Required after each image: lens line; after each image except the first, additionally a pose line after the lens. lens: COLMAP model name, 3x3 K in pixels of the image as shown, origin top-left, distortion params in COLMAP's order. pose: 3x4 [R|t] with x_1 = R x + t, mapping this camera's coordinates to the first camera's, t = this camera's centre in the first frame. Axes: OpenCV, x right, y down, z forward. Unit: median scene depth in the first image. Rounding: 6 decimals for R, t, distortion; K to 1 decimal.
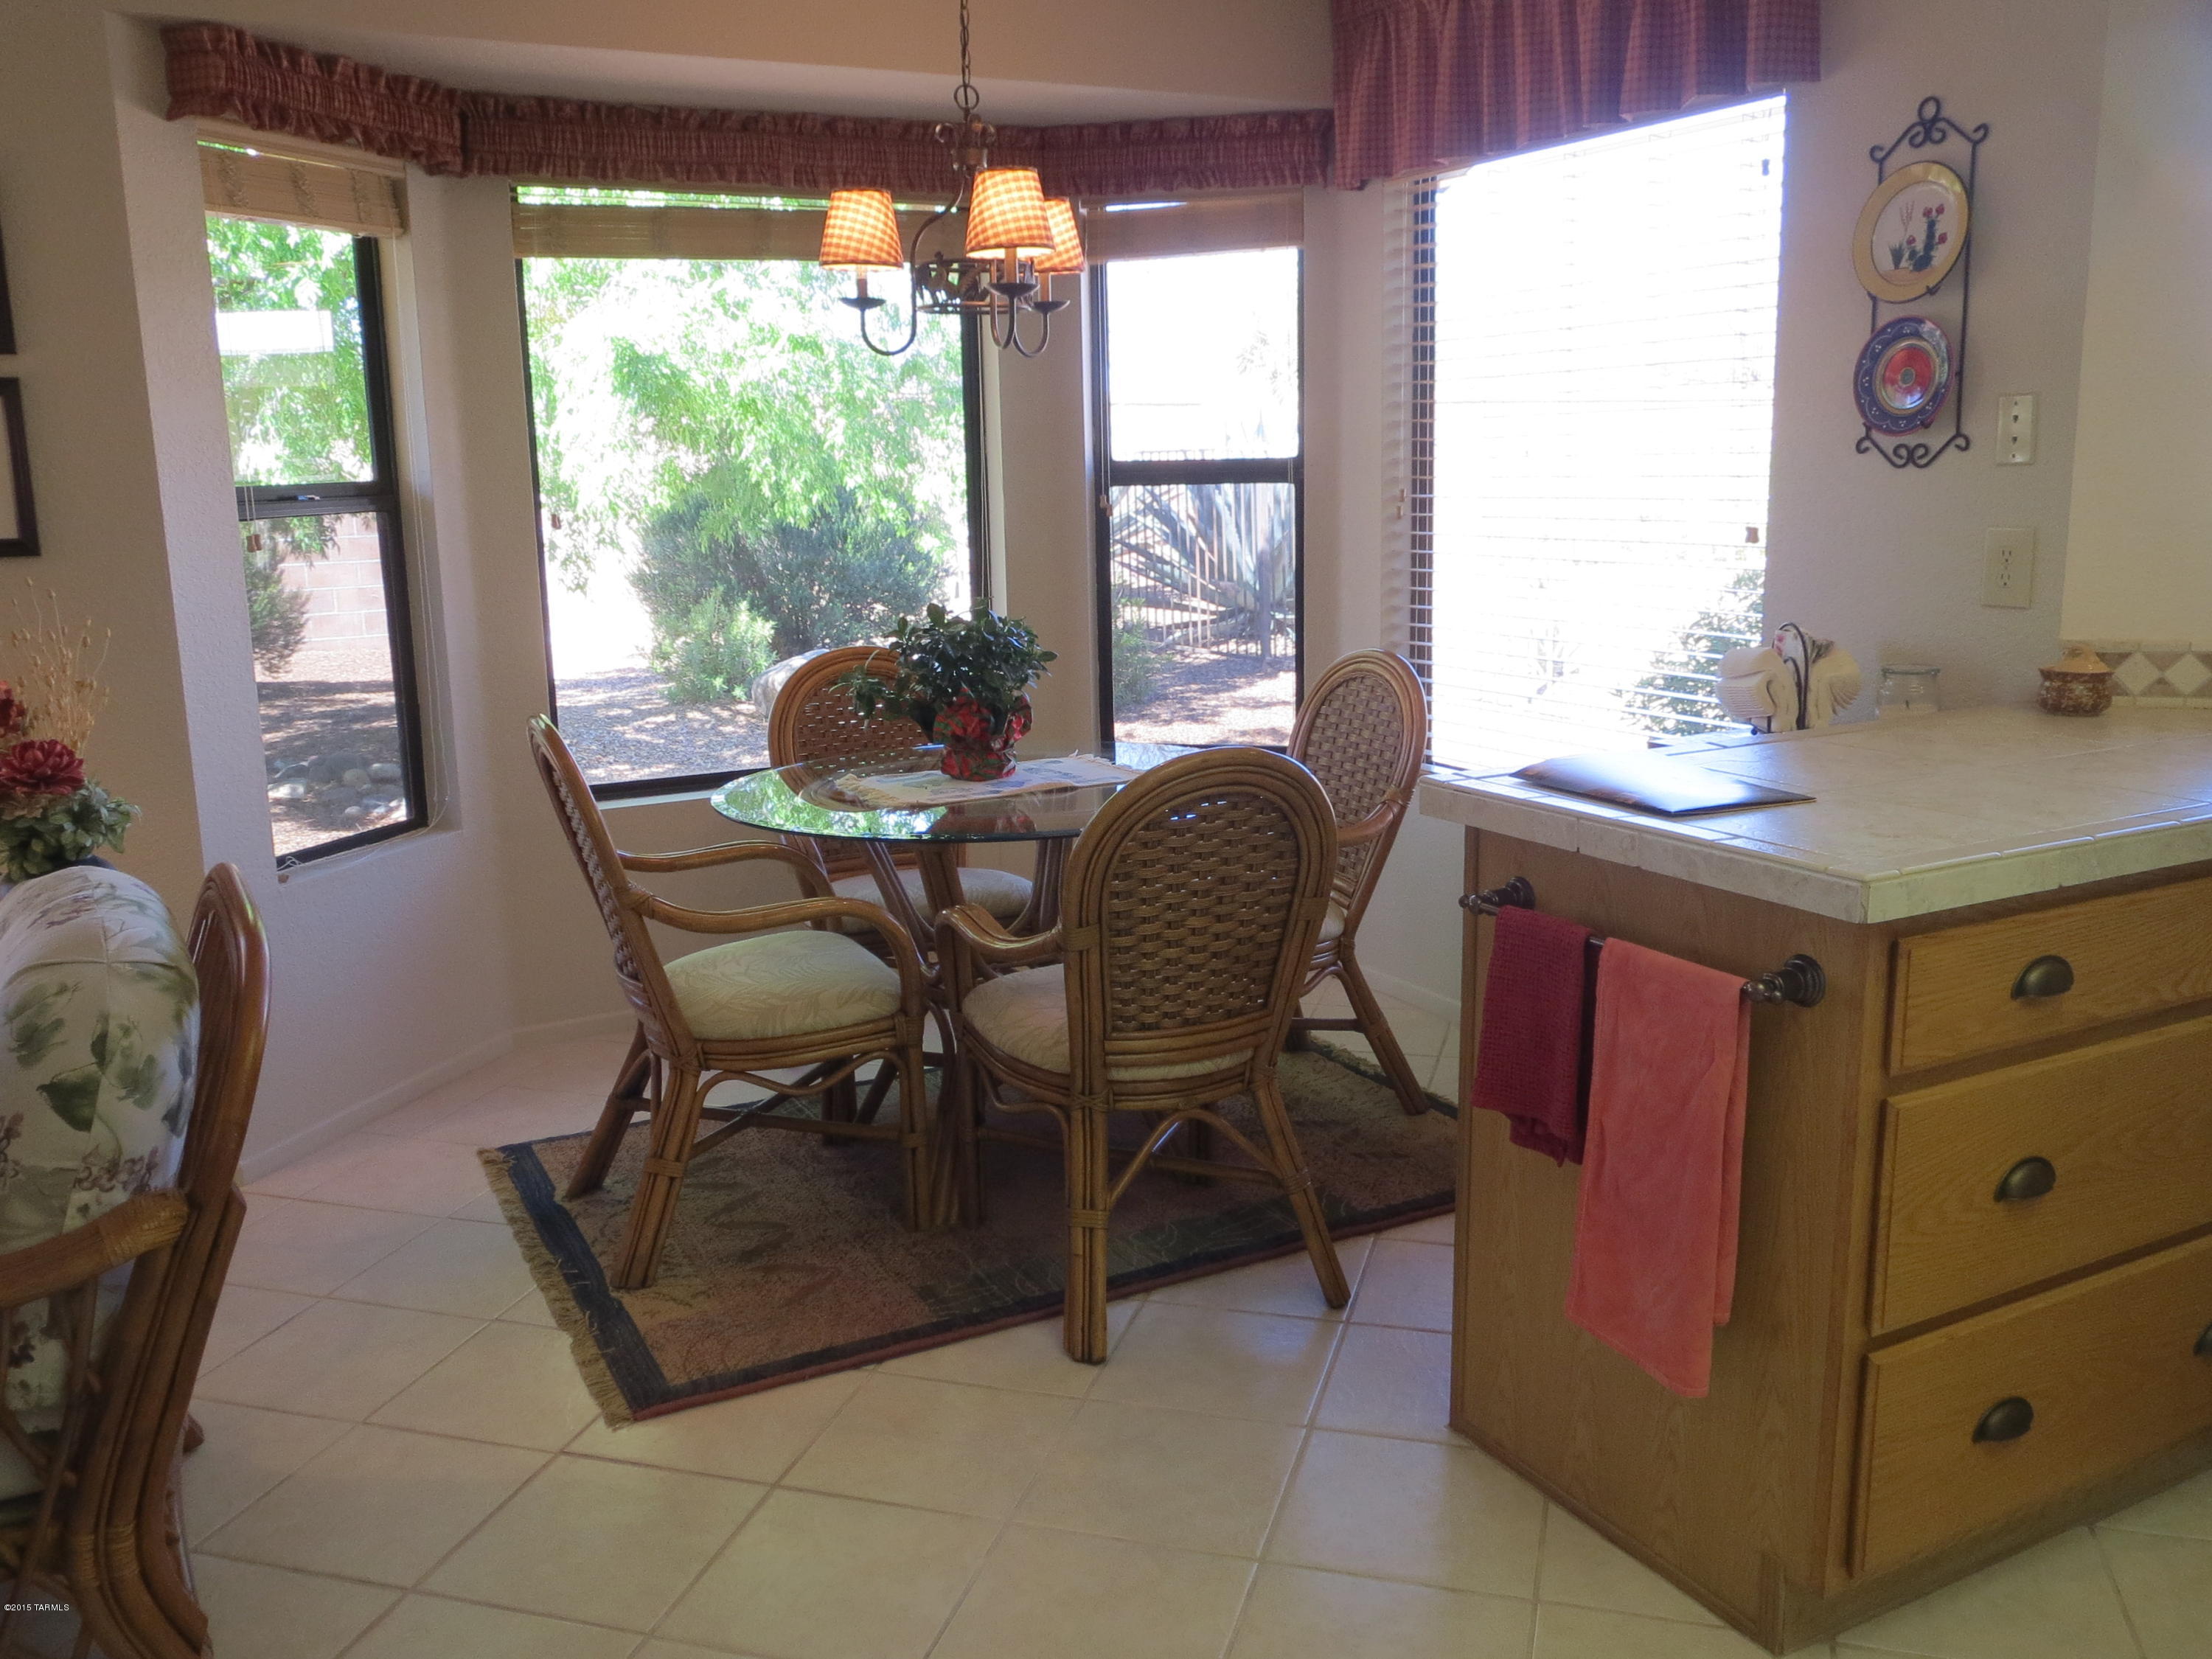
lens RADIAL K [[1838.9, 0, 1115.6], [0, 1838.9, 832.3], [0, 0, 1]] dist [-0.030543, 0.010079]
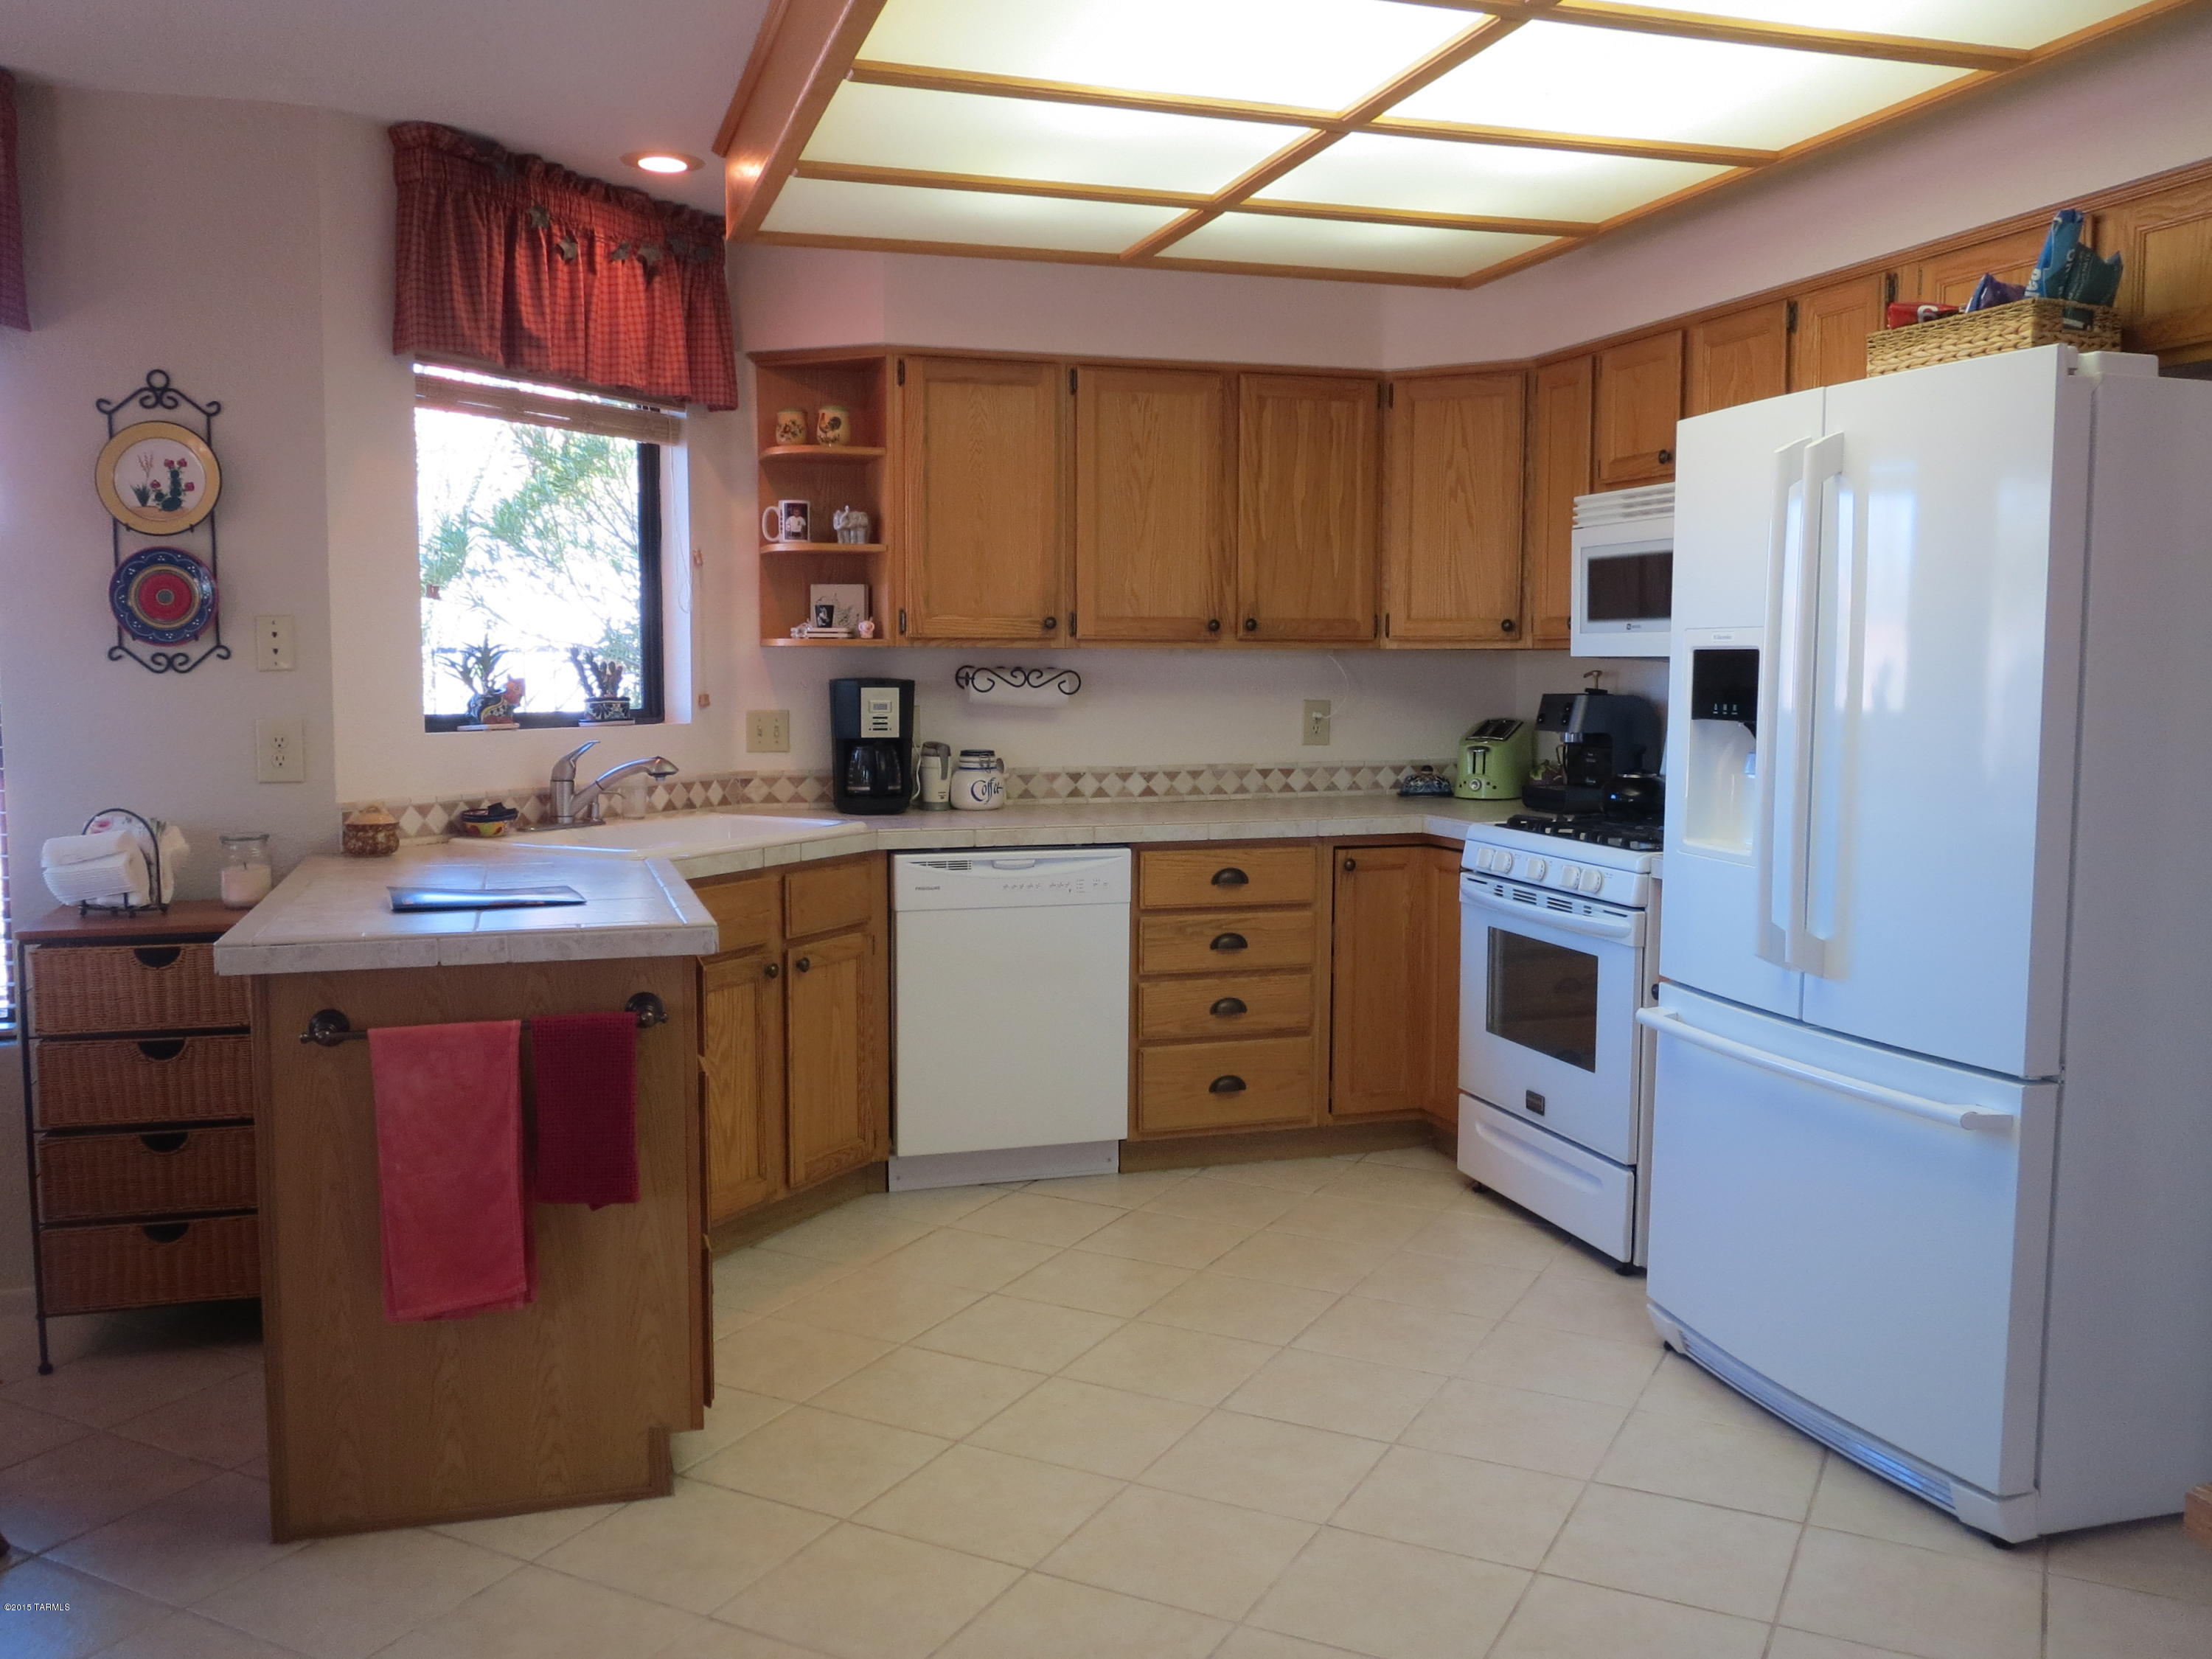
lens RADIAL K [[1838.9, 0, 1111.9], [0, 1838.9, 825.7], [0, 0, 1]] dist [-0.030543, 0.010079]
pose [[0.184590, -0.065328, 0.980642, -0.634670], [0.188591, 0.981601, 0.029893, -0.023671], [-0.964552, 0.179422, 0.193514, 0.208718]]
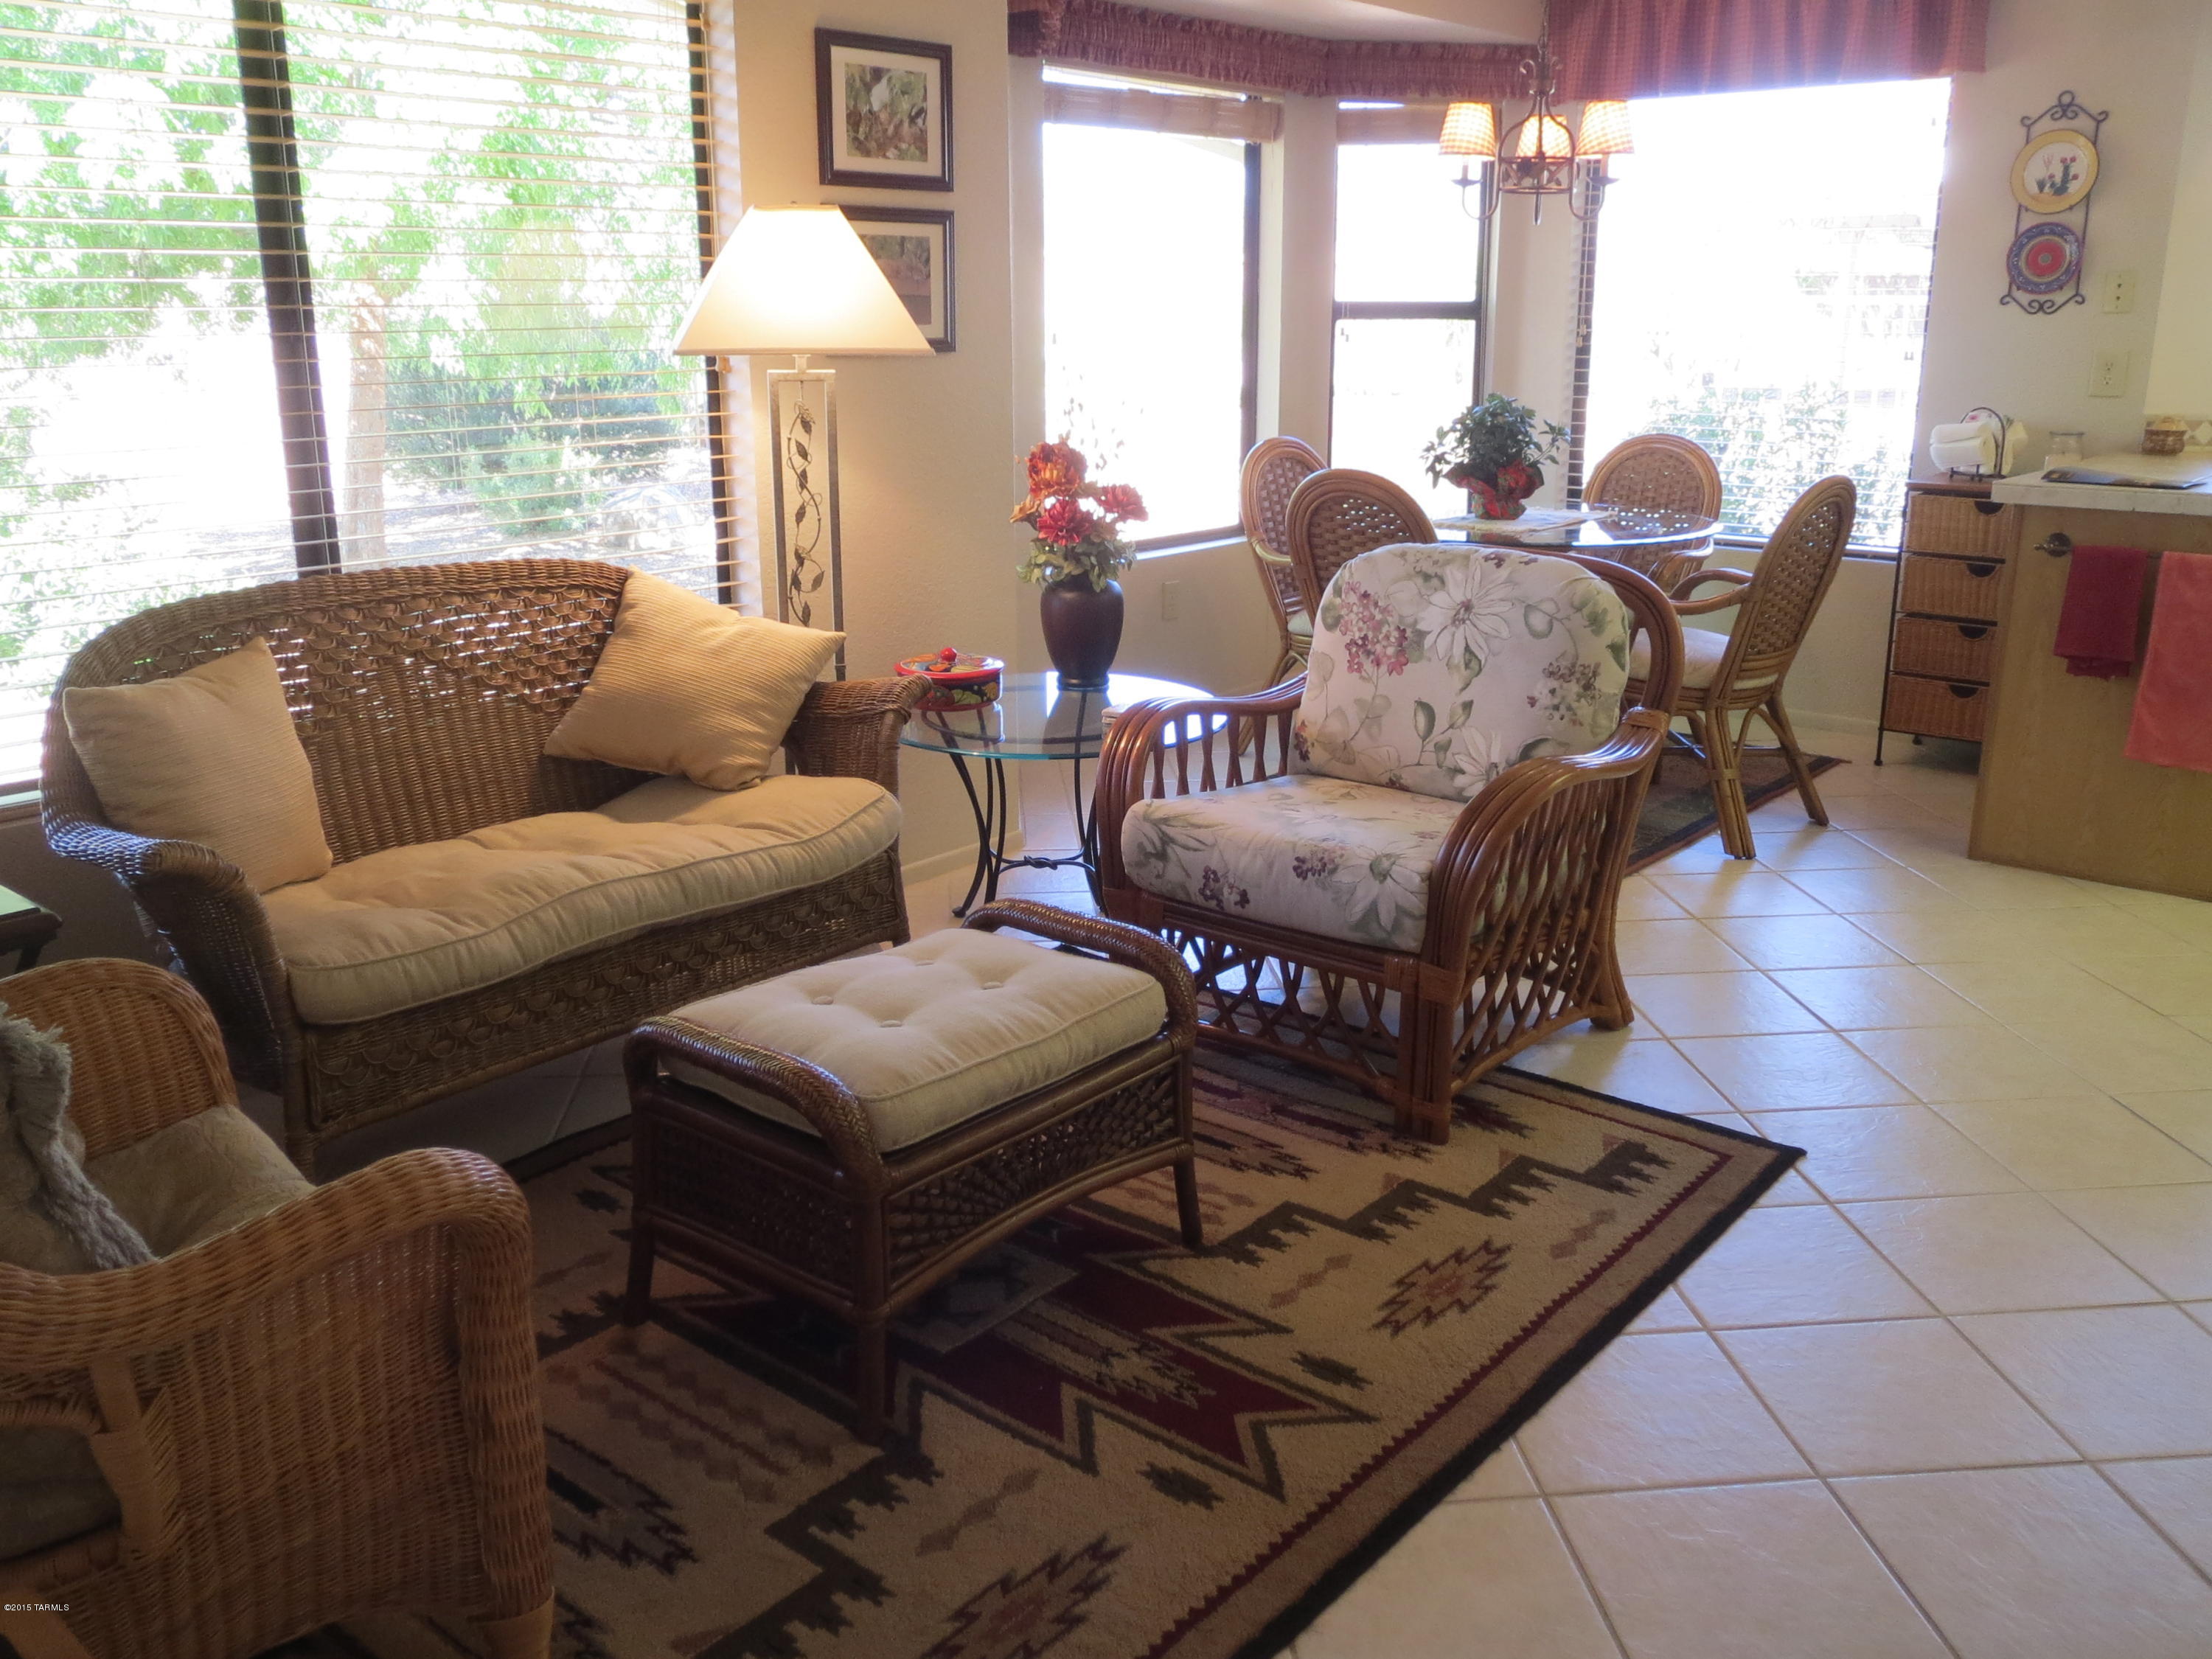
lens RADIAL K [[1838.9, 0, 1109.0], [0, 1838.9, 843.6], [0, 0, 1]] dist [-0.030543, 0.010079]
pose [[0.928830, -0.086745, 0.360208, -1.041000], [0.058362, 0.994324, 0.088960, 0.089244], [-0.365881, -0.061606, 0.928621, -0.284273]]
